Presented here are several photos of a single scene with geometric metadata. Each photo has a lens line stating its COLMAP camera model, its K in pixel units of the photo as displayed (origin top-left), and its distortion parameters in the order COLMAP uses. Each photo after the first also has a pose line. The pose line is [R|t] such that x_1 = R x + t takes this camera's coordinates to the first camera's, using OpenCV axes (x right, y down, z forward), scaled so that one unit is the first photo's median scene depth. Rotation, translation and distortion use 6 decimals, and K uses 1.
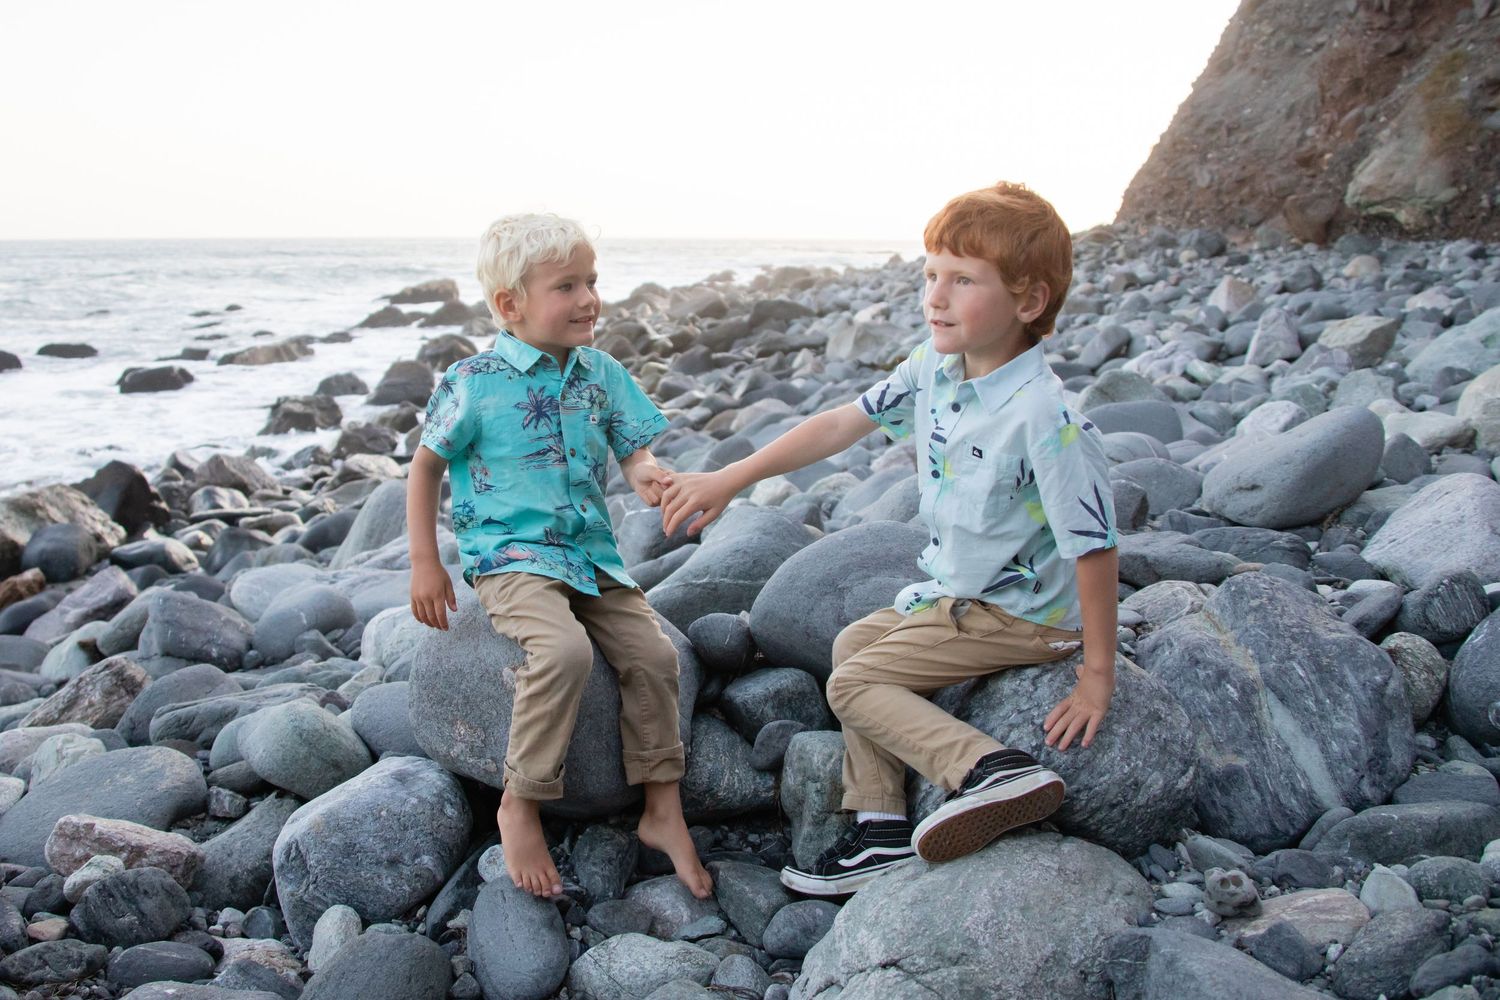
lens RADIAL K [[1431.6, 0, 627.6], [0, 1431.6, 424.4], [0, 0, 1]] dist [-0.166917, 0.106934]
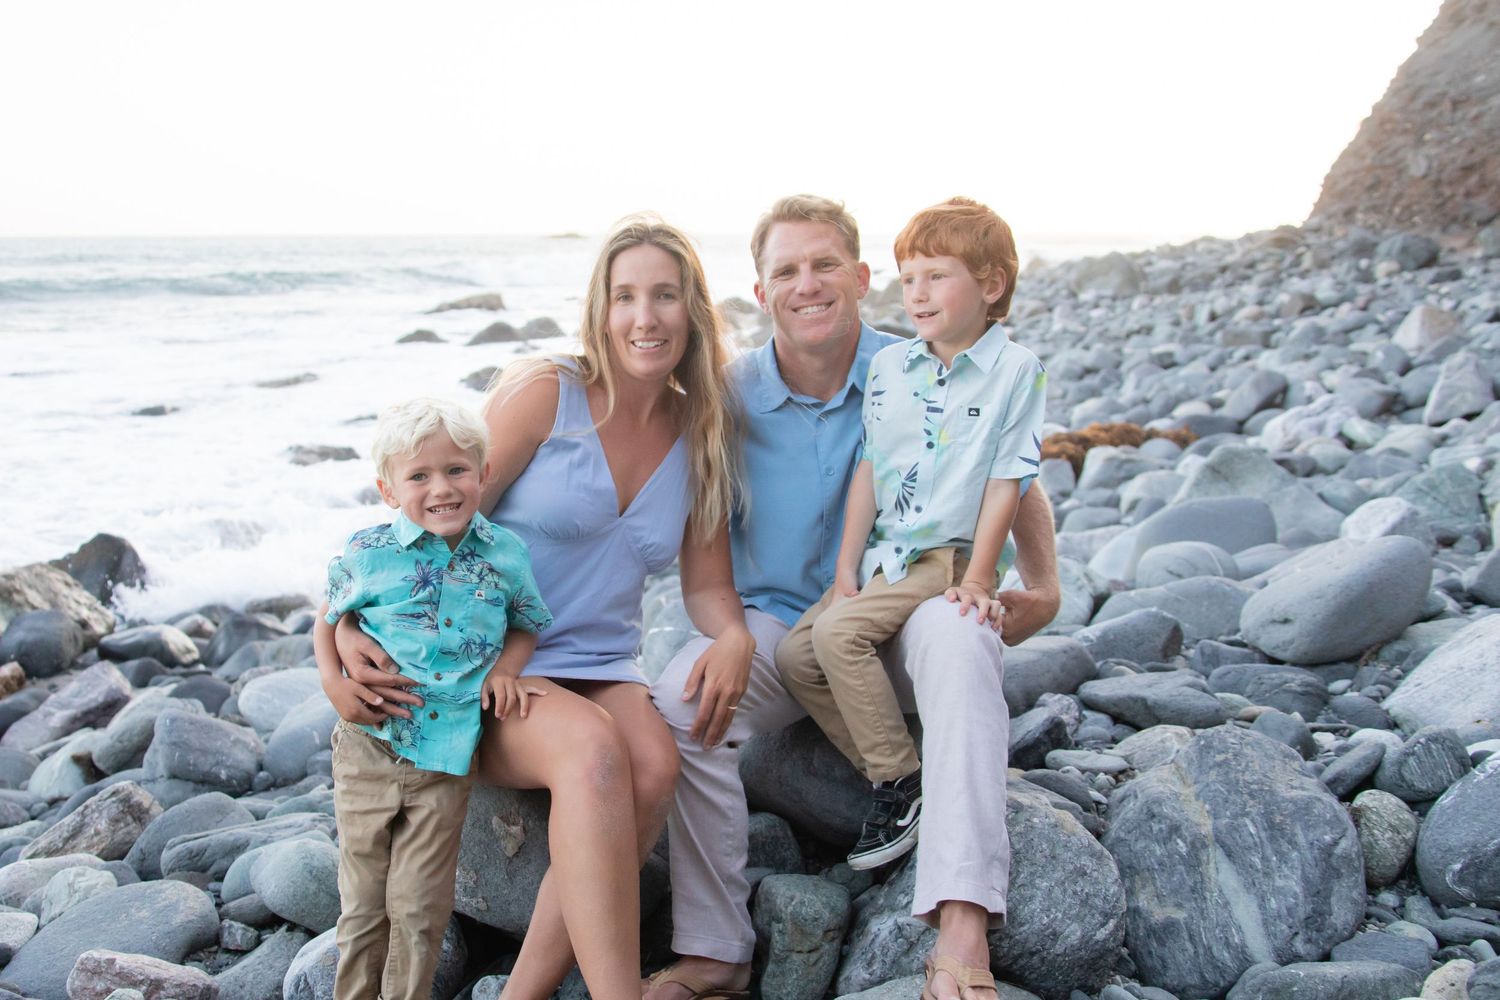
lens RADIAL K [[1730.4, 0, 648.6], [0, 1730.4, 481.2], [0, 0, 1]] dist [-0.080493, 0.193876]
pose [[0.999337, 0.000742, -0.036399, 0.051091], [-0.000330, 0.999936, 0.011342, -0.065264], [0.036405, -0.011323, 0.999273, -0.208415]]
